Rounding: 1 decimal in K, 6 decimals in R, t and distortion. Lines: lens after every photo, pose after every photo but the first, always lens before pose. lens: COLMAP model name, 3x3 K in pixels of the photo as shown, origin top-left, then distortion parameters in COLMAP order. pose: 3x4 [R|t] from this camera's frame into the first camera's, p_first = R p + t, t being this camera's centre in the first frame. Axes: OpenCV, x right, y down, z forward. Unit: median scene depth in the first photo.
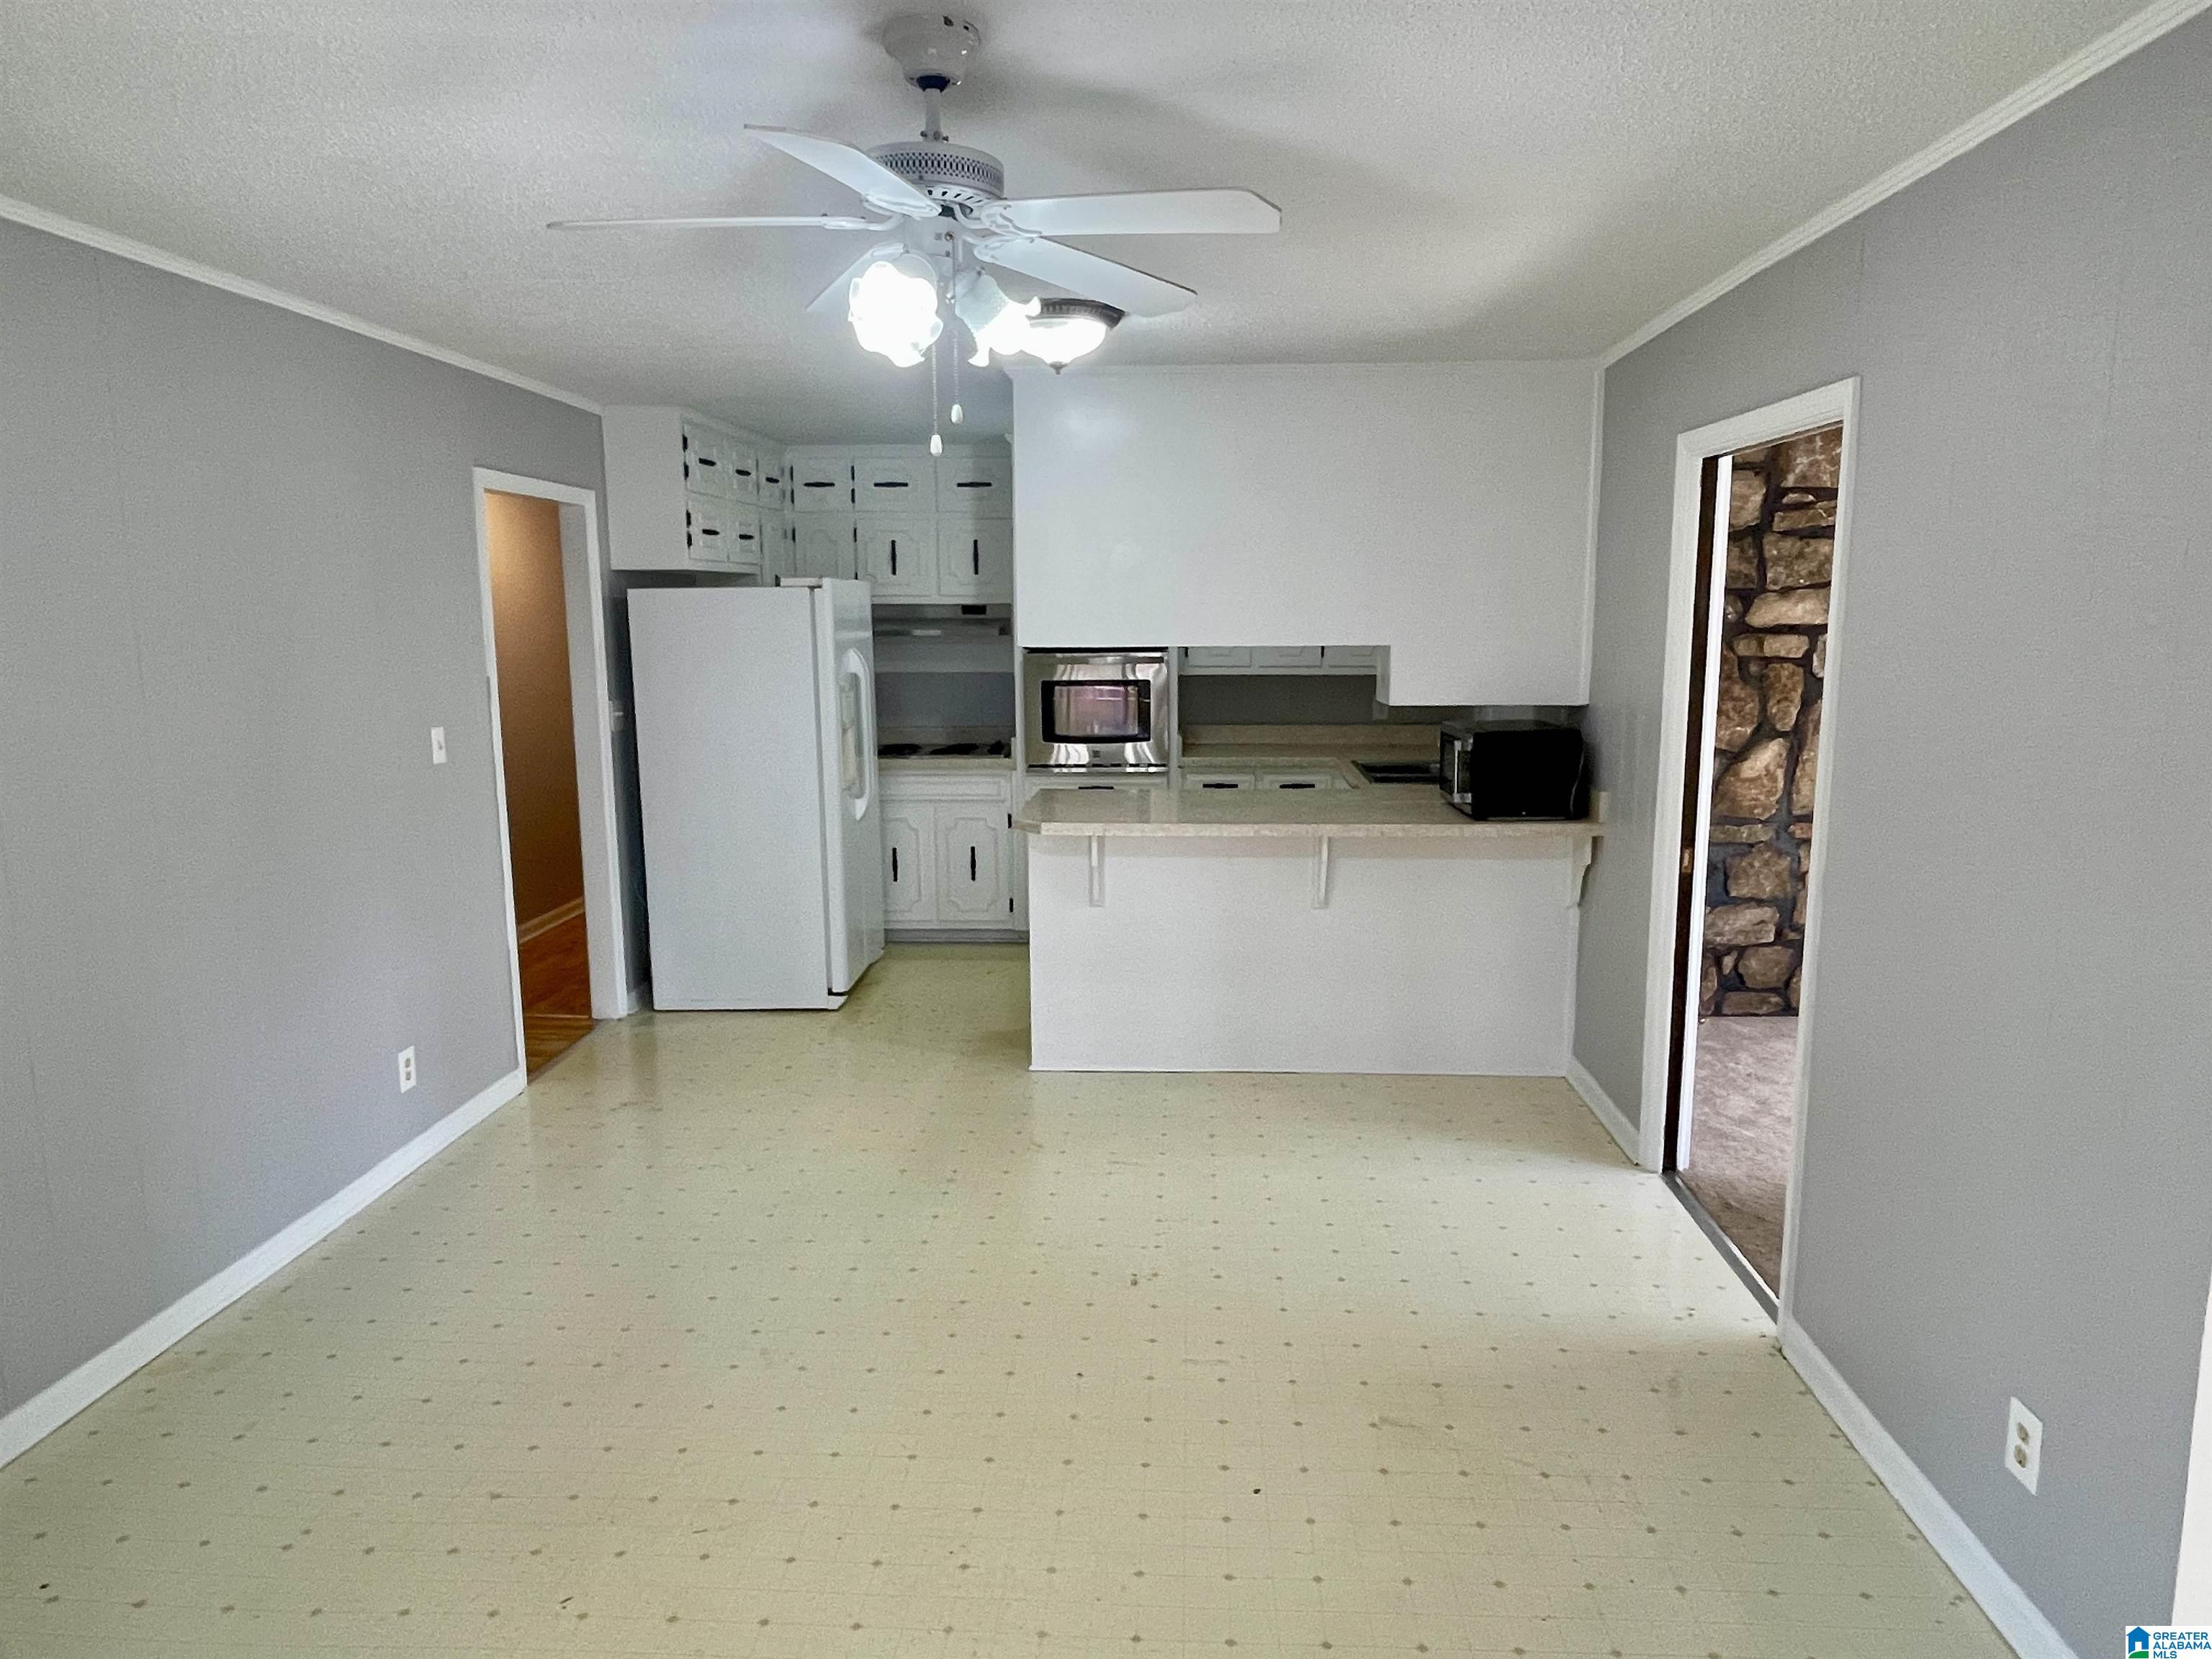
lens RADIAL K [[1367.1, 0, 1111.0], [0, 1367.1, 829.4], [0, 0, 1]] dist [0.006060, 0.000707]
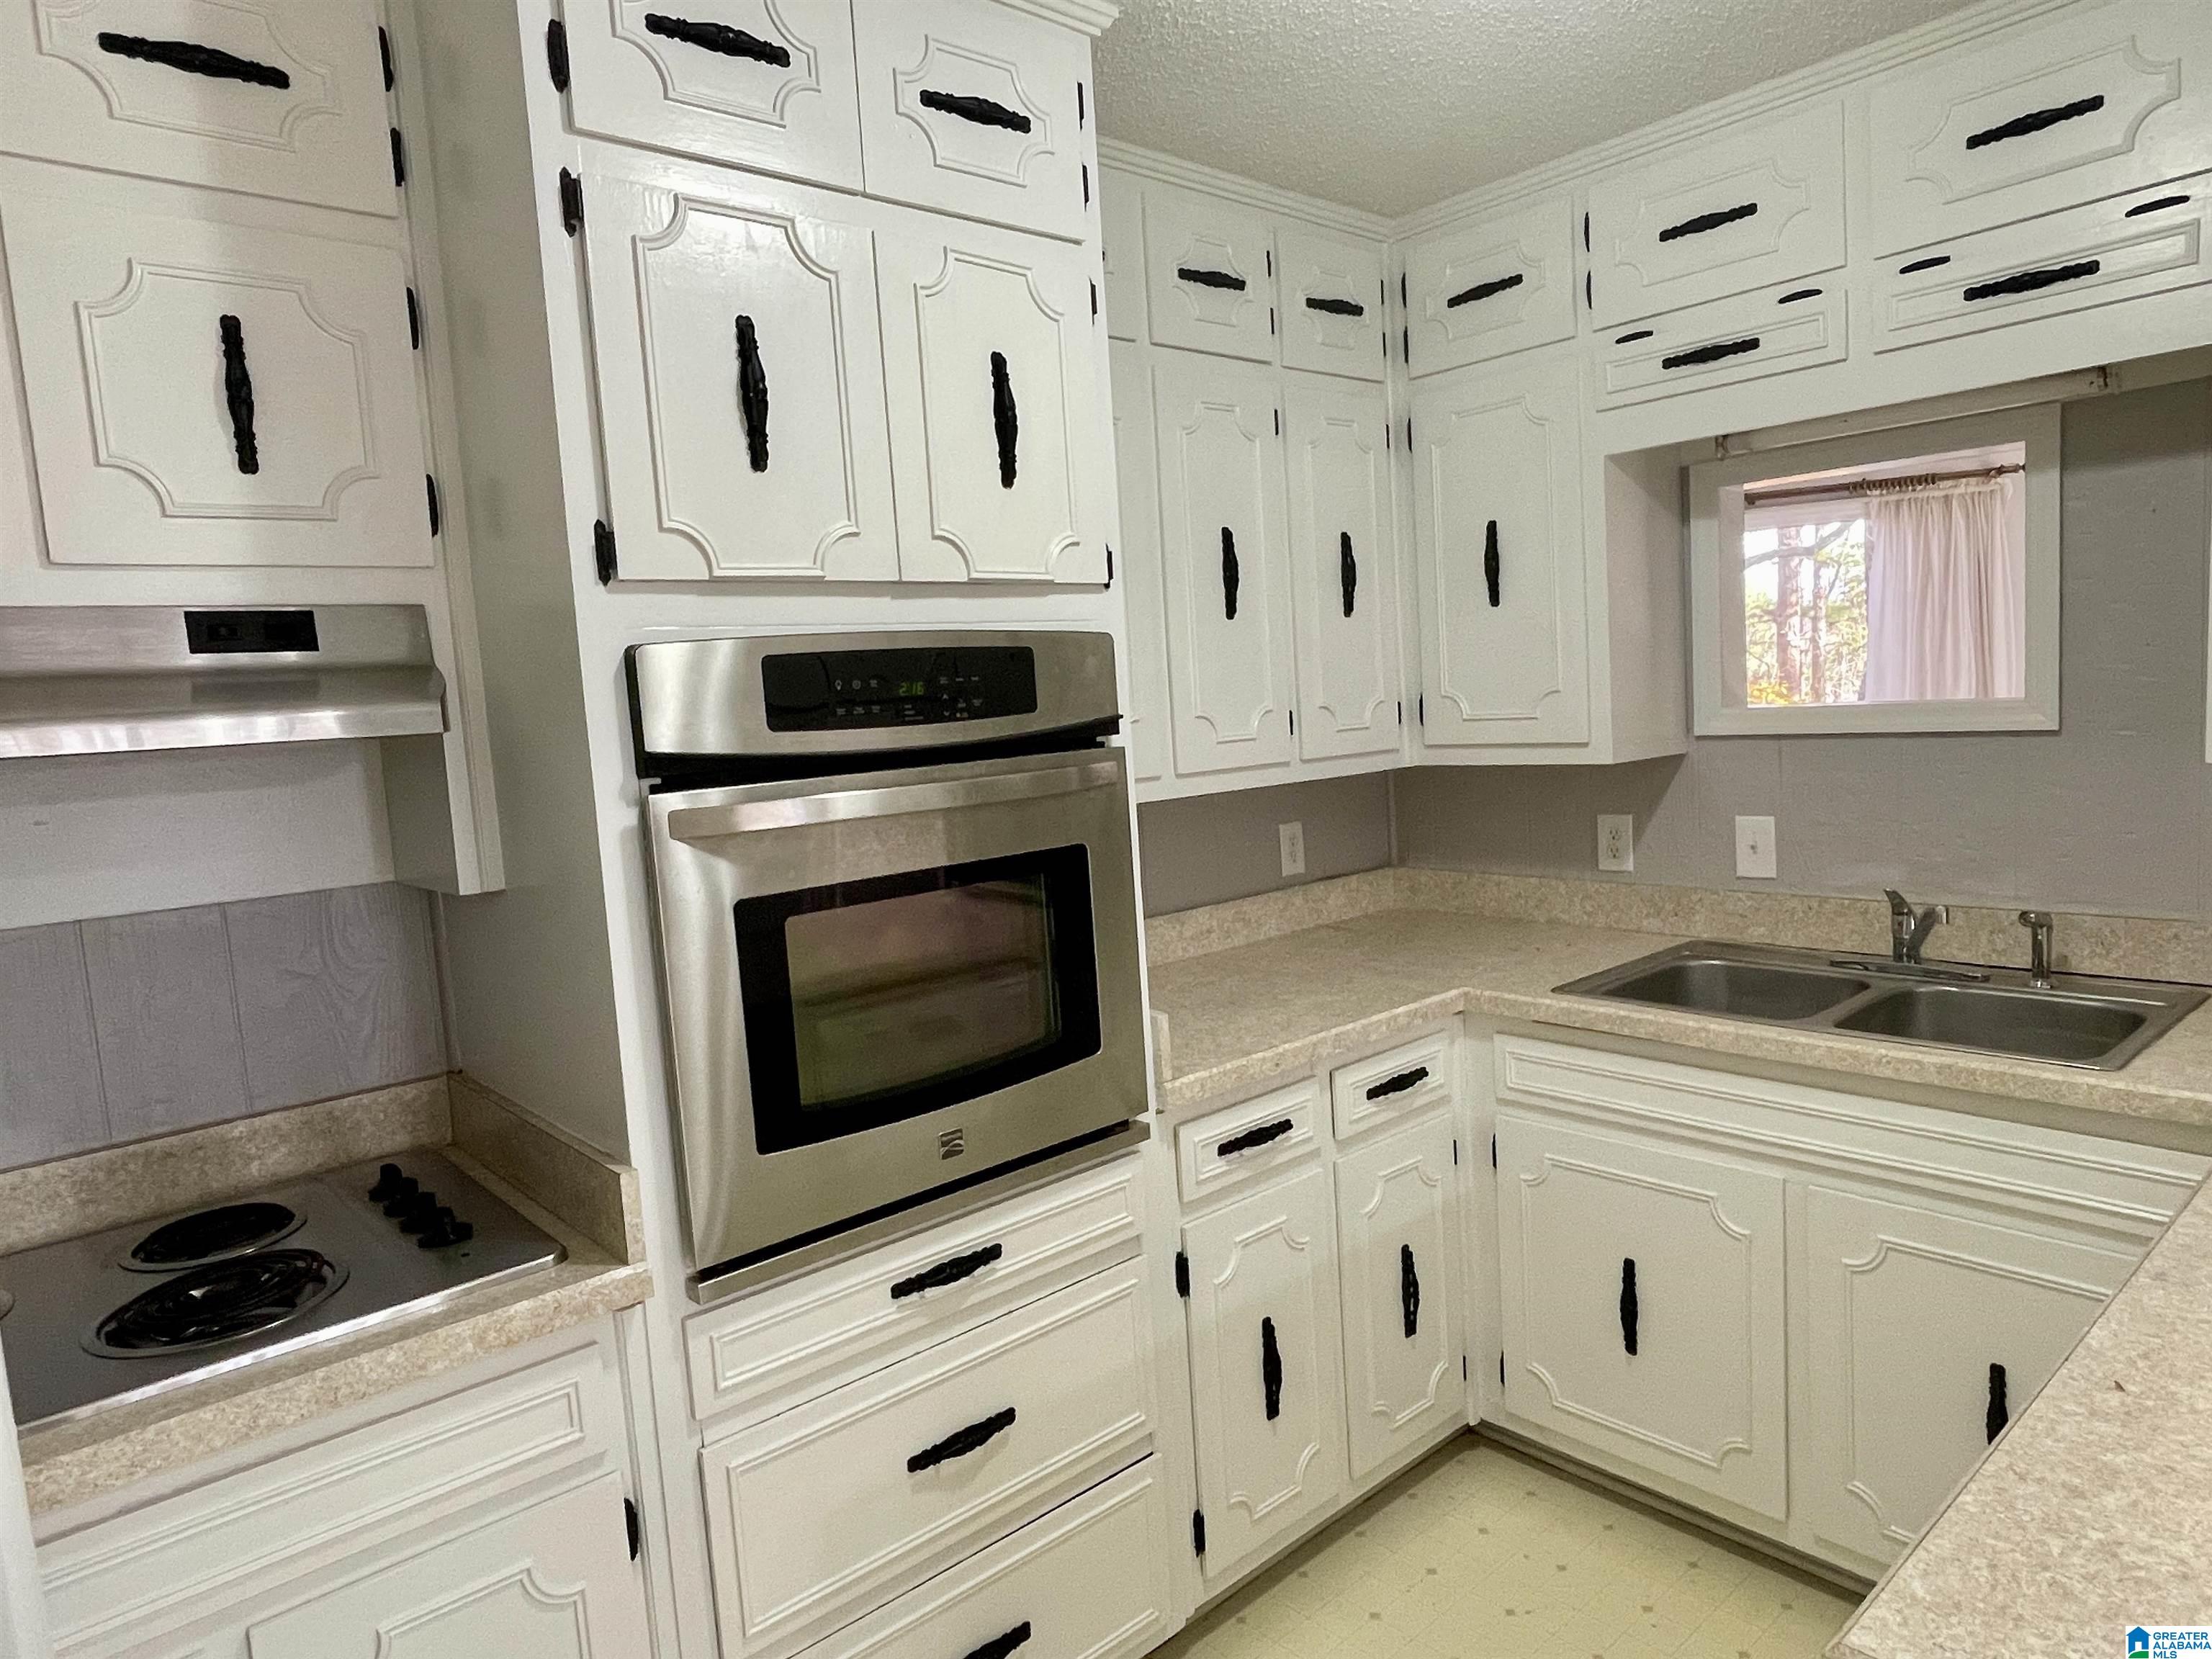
lens RADIAL K [[1367.1, 0, 1102.3], [0, 1367.1, 822.6], [0, 0, 1]] dist [0.006060, 0.000707]
pose [[0.716321, -0.104314, 0.689929, -0.159153], [0.166882, 0.985679, -0.024236, -0.101171], [-0.677520, 0.132497, 0.723471, 0.750595]]
